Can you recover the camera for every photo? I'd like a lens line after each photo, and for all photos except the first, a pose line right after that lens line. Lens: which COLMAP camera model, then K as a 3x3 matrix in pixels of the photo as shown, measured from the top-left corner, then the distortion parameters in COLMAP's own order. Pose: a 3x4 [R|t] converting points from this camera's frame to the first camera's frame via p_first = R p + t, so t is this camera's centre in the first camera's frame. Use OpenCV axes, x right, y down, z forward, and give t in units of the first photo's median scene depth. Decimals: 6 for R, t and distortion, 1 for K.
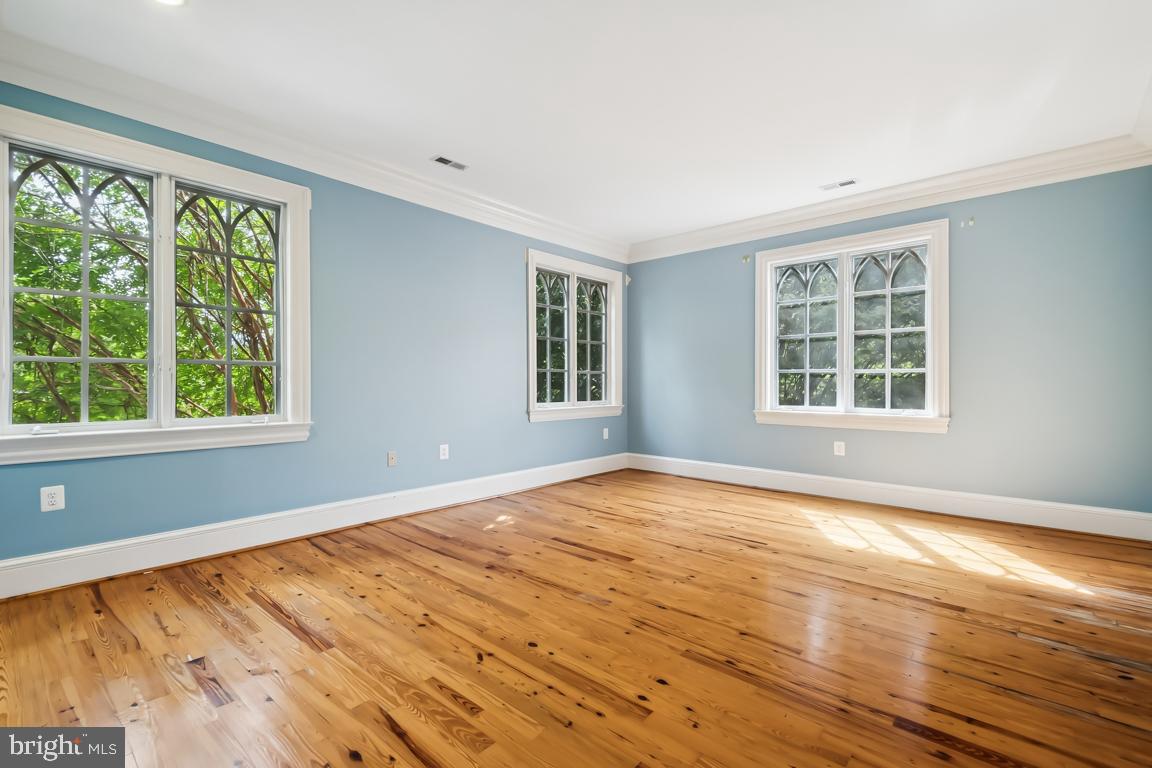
lens RADIAL K [[522.2, 0, 573.8], [0, 522.2, 380.4], [0, 0, 1]] dist [0.019924, -0.008183]
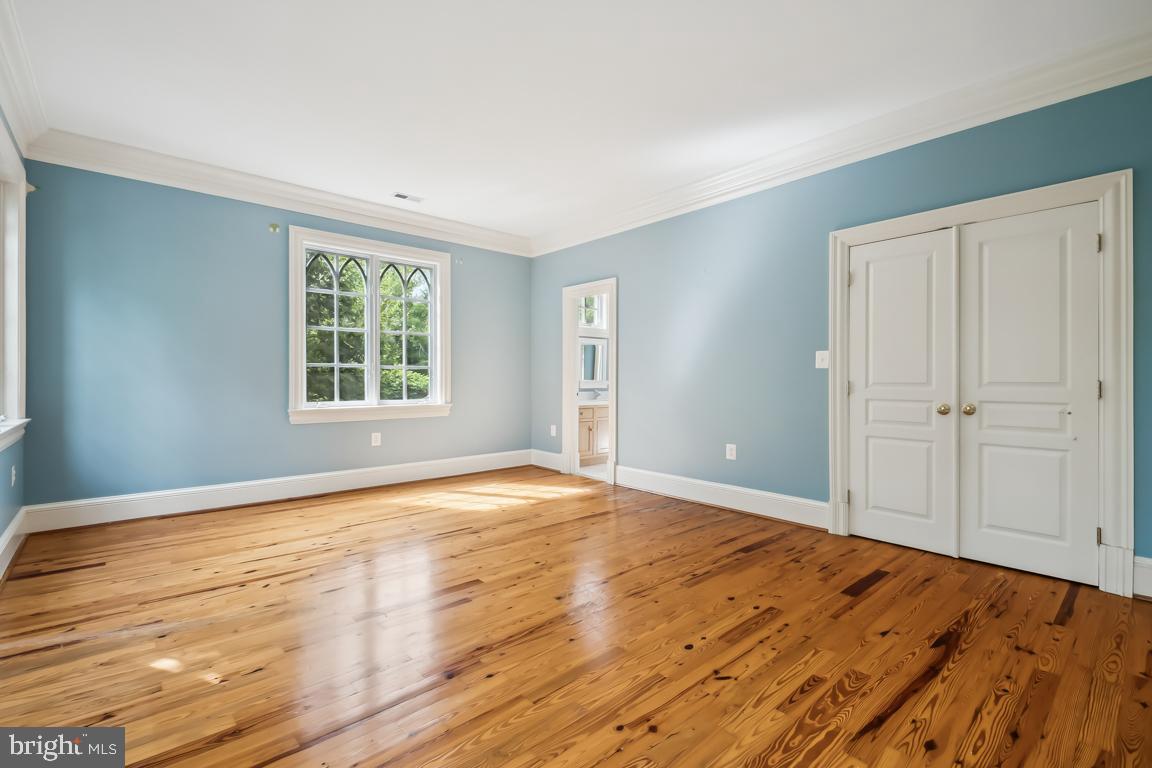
lens RADIAL K [[522.2, 0, 536.2], [0, 522.2, 381.8], [0, 0, 1]] dist [0.019924, -0.008183]
pose [[0.132272, -0.009639, 0.991167, -0.783307], [-0.005561, 0.999930, 0.010467, 0.000419], [-0.991198, -0.006896, 0.132209, 0.837116]]
